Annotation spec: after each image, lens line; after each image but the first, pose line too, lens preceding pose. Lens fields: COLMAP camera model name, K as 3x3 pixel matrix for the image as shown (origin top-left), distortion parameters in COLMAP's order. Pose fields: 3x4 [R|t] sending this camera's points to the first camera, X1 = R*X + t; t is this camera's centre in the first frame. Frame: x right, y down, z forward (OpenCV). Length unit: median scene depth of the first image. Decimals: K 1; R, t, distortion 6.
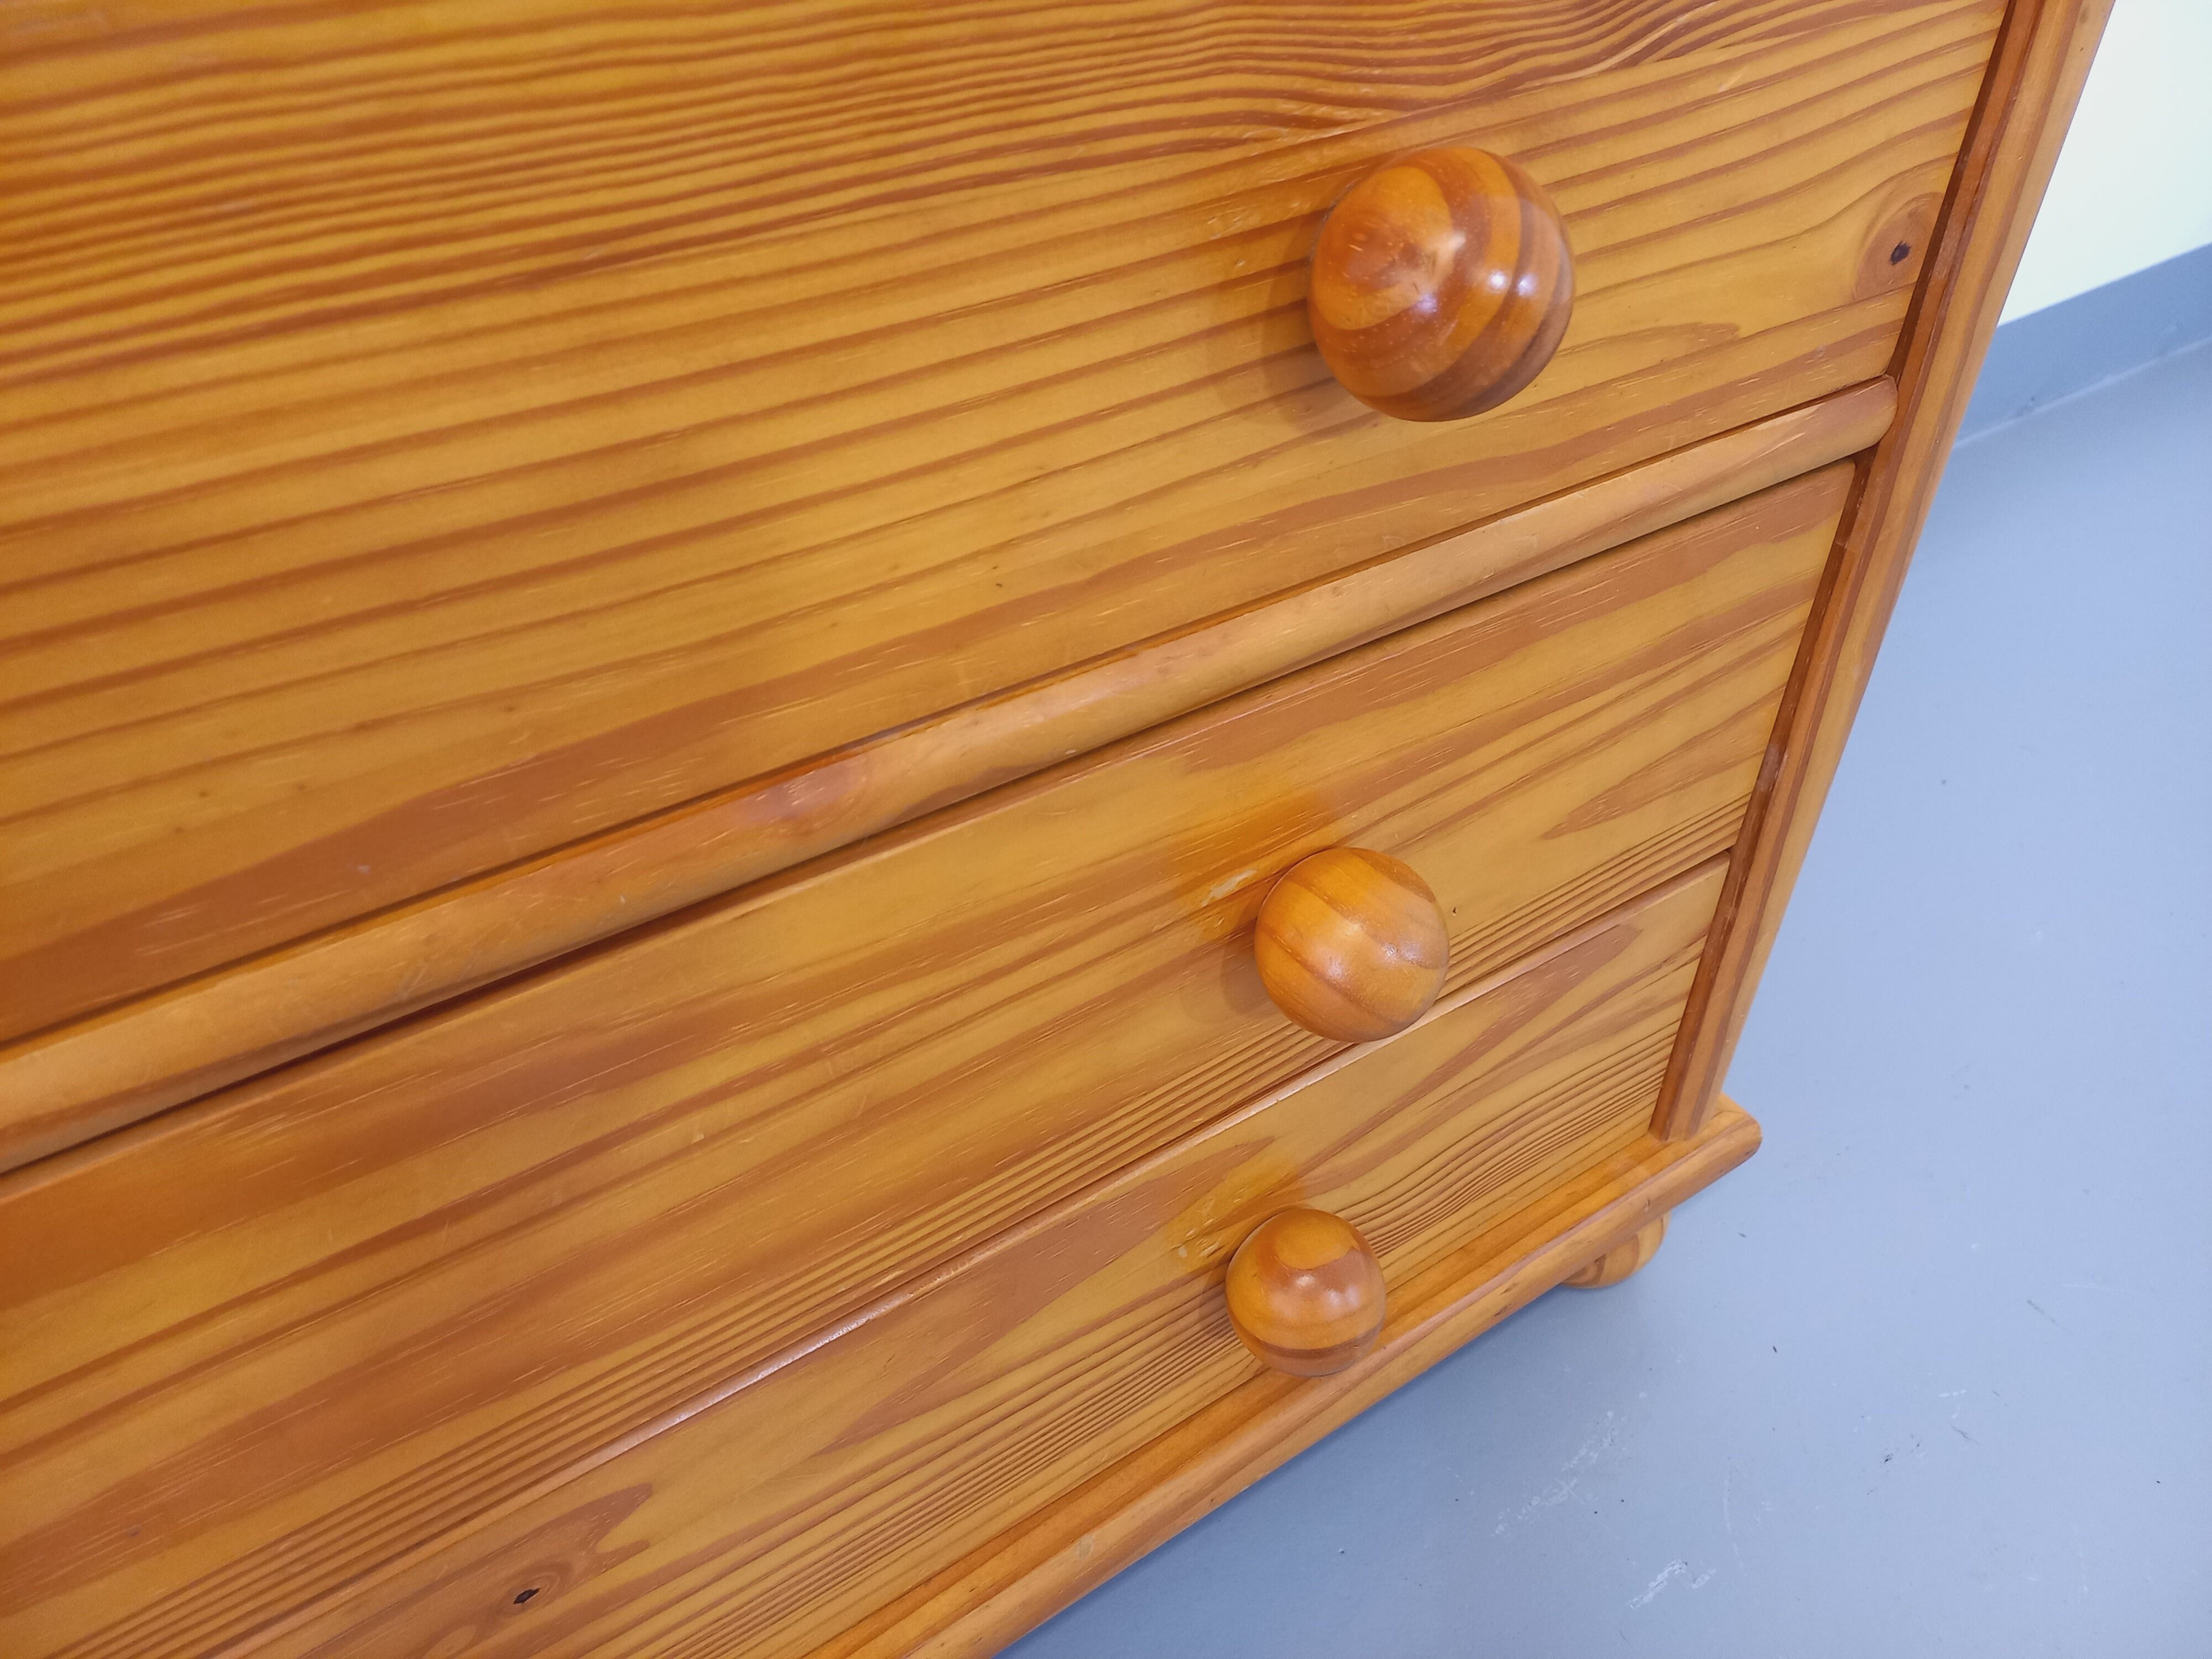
lens RADIAL K [[1620.8, 0, 1102.1], [0, 1620.8, 797.7], [0, 0, 1]] dist [0.072983, -0.060361]
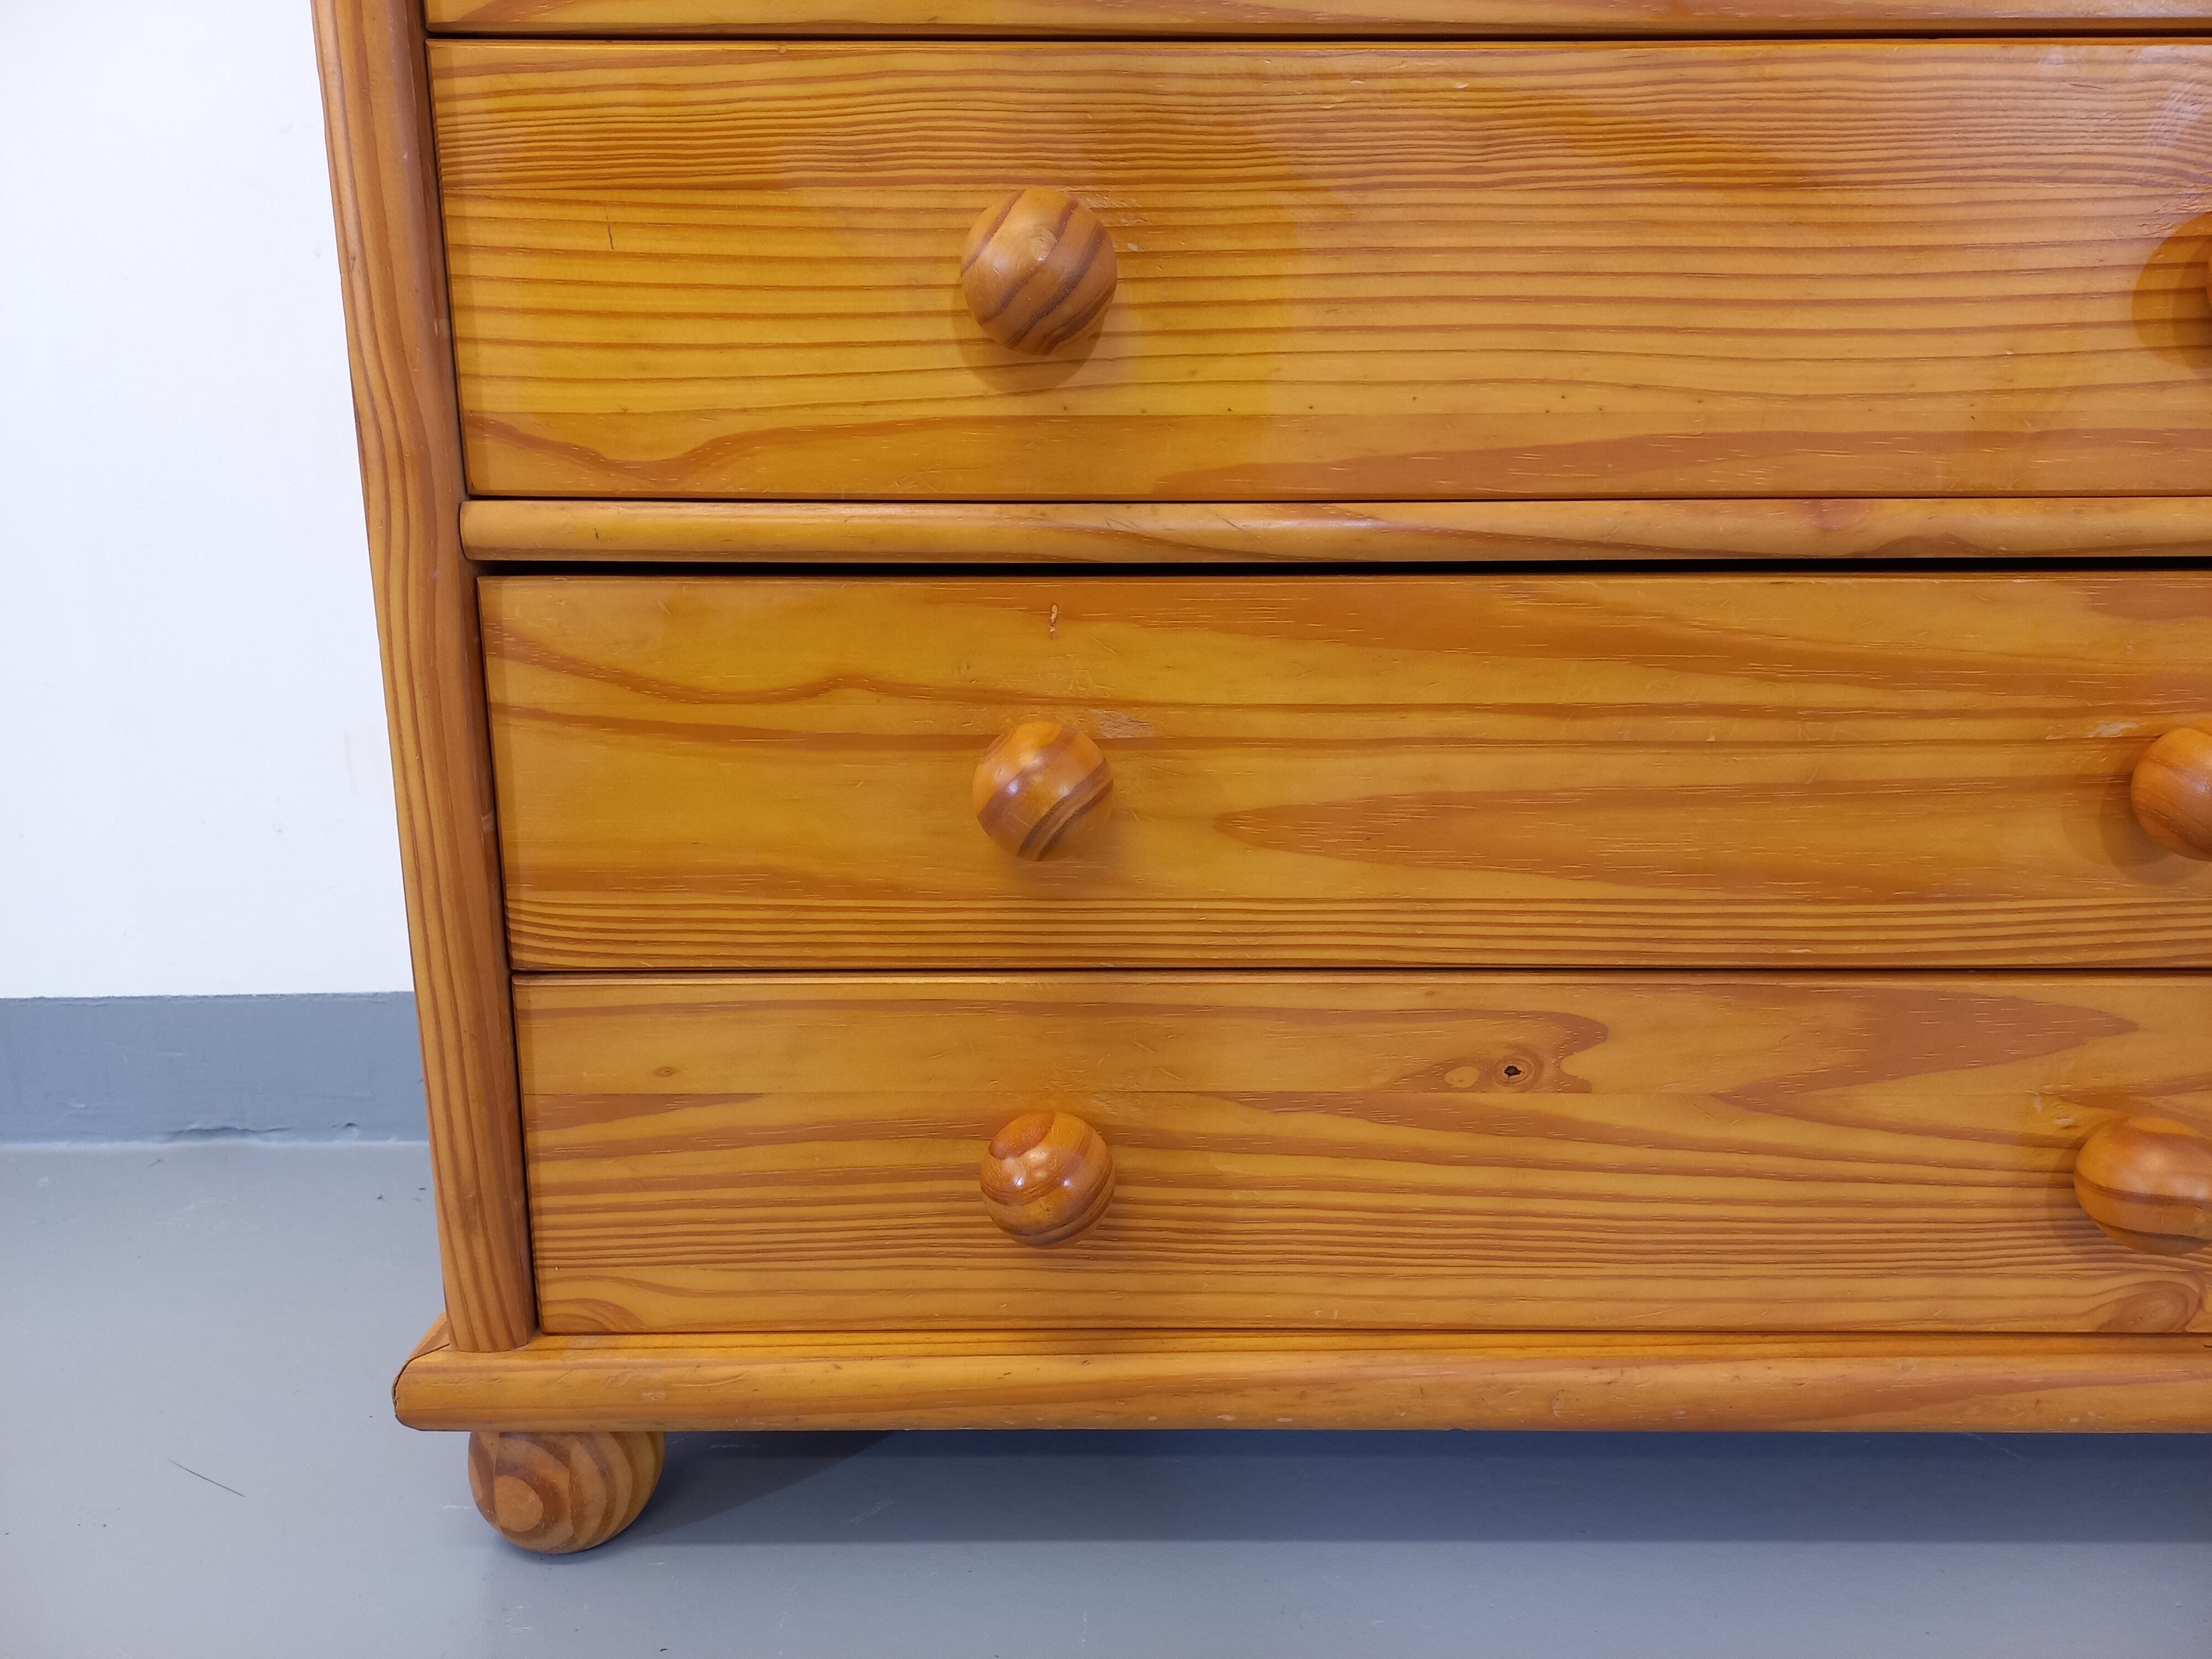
lens RADIAL K [[1620.8, 0, 1108.6], [0, 1620.8, 826.8], [0, 0, 1]] dist [0.072983, -0.060361]
pose [[0.838332, 0.121793, -0.531380, 0.141394], [-0.332818, 0.886340, -0.321921, 1.053762], [0.431776, 0.446730, 0.783583, -0.554238]]
